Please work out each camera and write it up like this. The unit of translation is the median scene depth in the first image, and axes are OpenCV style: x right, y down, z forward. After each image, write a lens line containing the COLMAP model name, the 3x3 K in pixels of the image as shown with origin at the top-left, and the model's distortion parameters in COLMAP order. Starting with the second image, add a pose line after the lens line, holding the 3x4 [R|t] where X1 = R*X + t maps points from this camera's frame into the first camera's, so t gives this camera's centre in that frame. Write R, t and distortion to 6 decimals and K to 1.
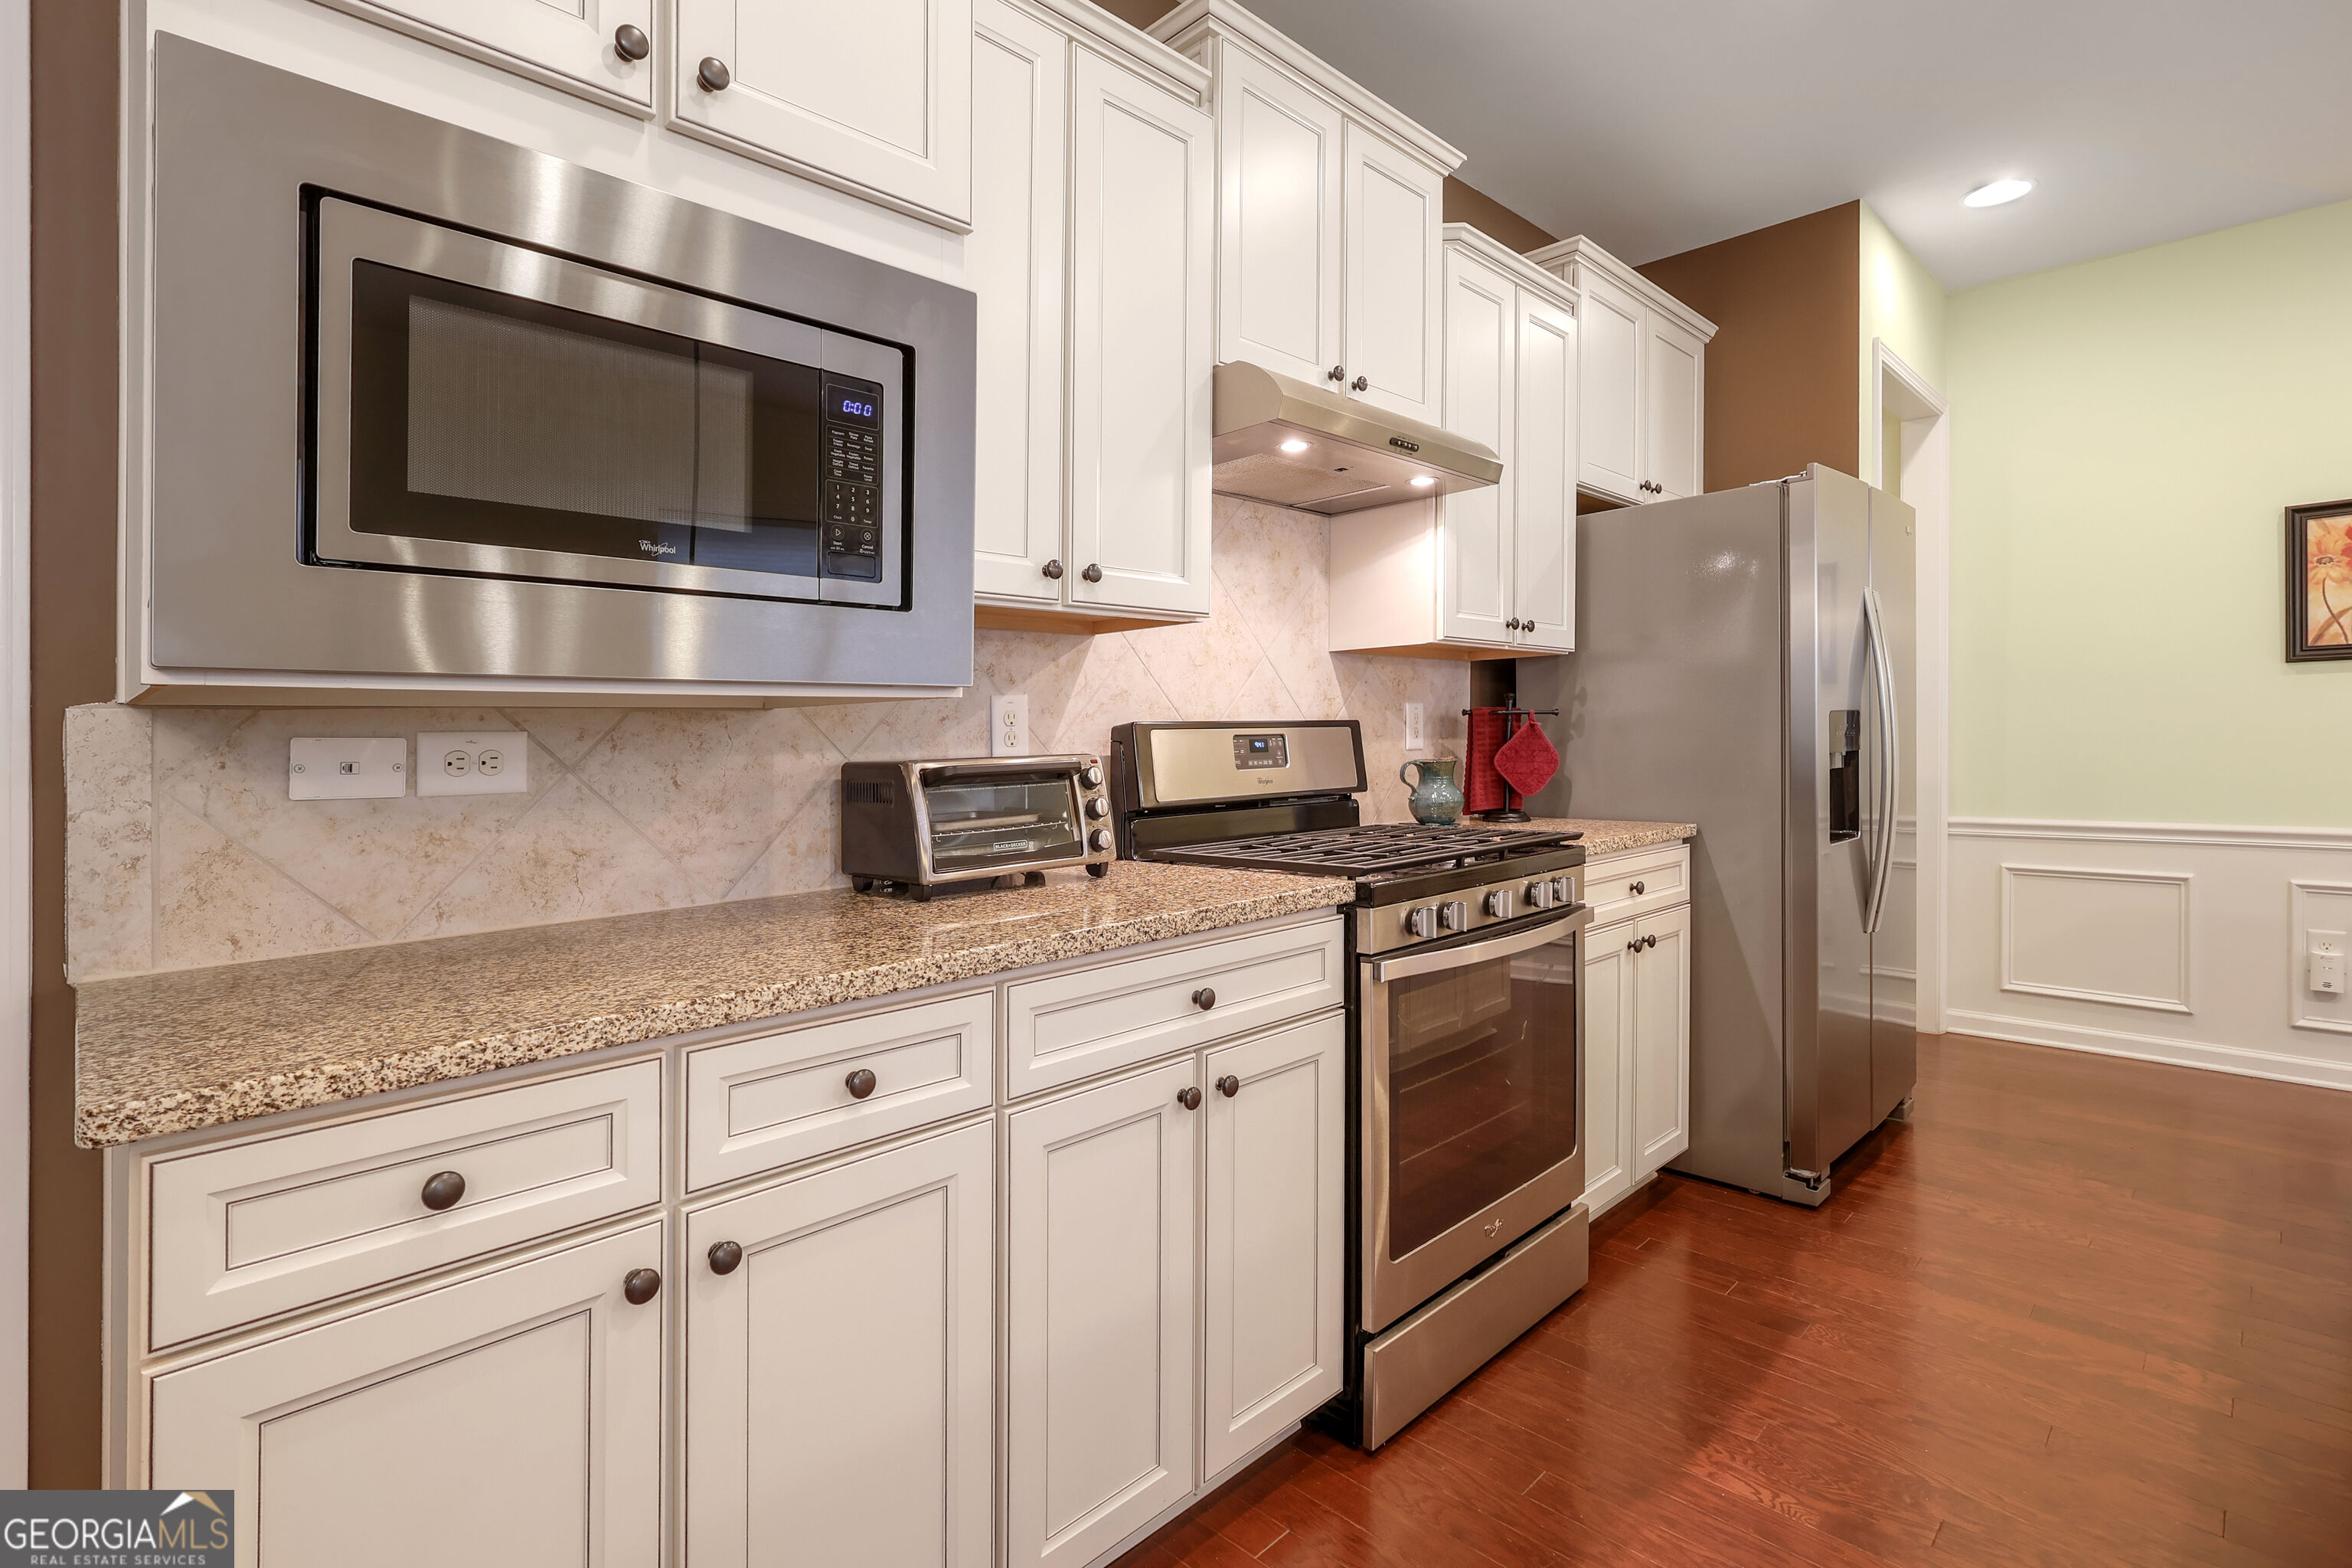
lens RADIAL K [[1119.9, 0, 1153.8], [0, 1119.9, 720.1], [0, 0, 1]] dist [-0.000283, 0.000419]
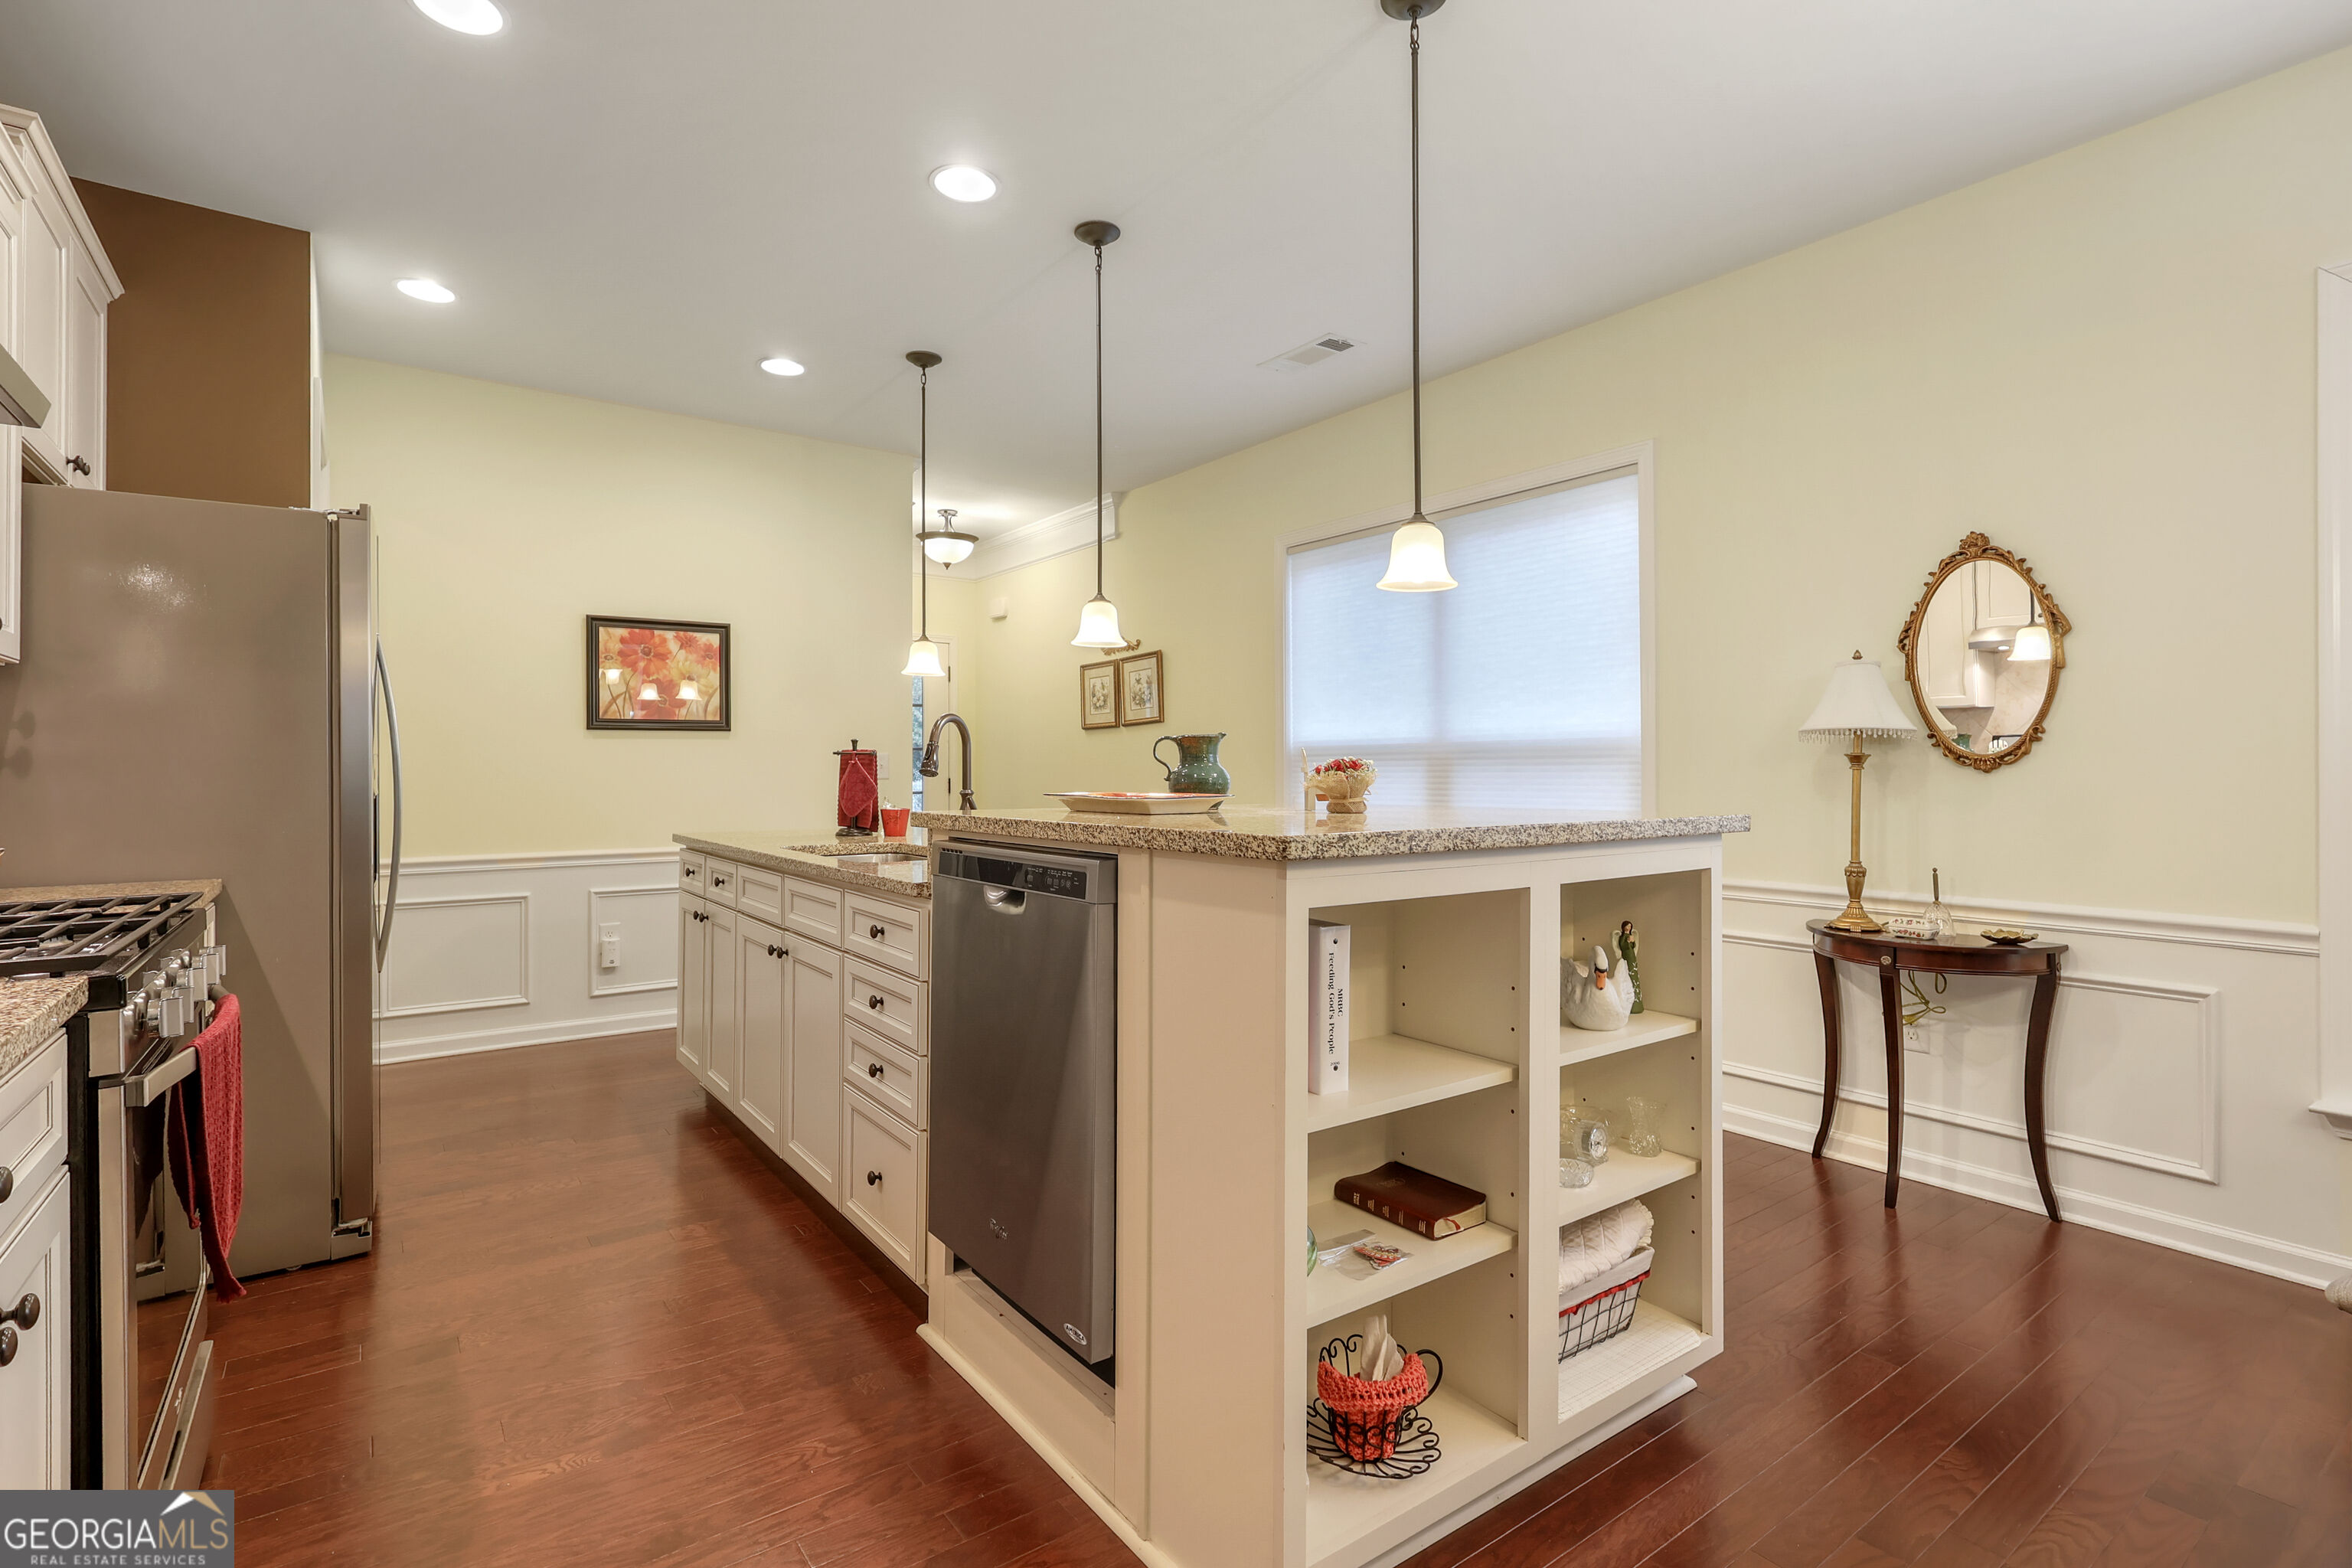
lens RADIAL K [[1102.6, 0, 1163.3], [0, 1102.6, 772.7], [0, 0, 1]] dist [-0.000835, 0.000109]
pose [[0.139022, 0.016299, 0.990155, -0.359052], [-0.017010, 0.999756, -0.014069, 0.013324], [-0.990143, -0.014887, 0.139265, 0.212055]]
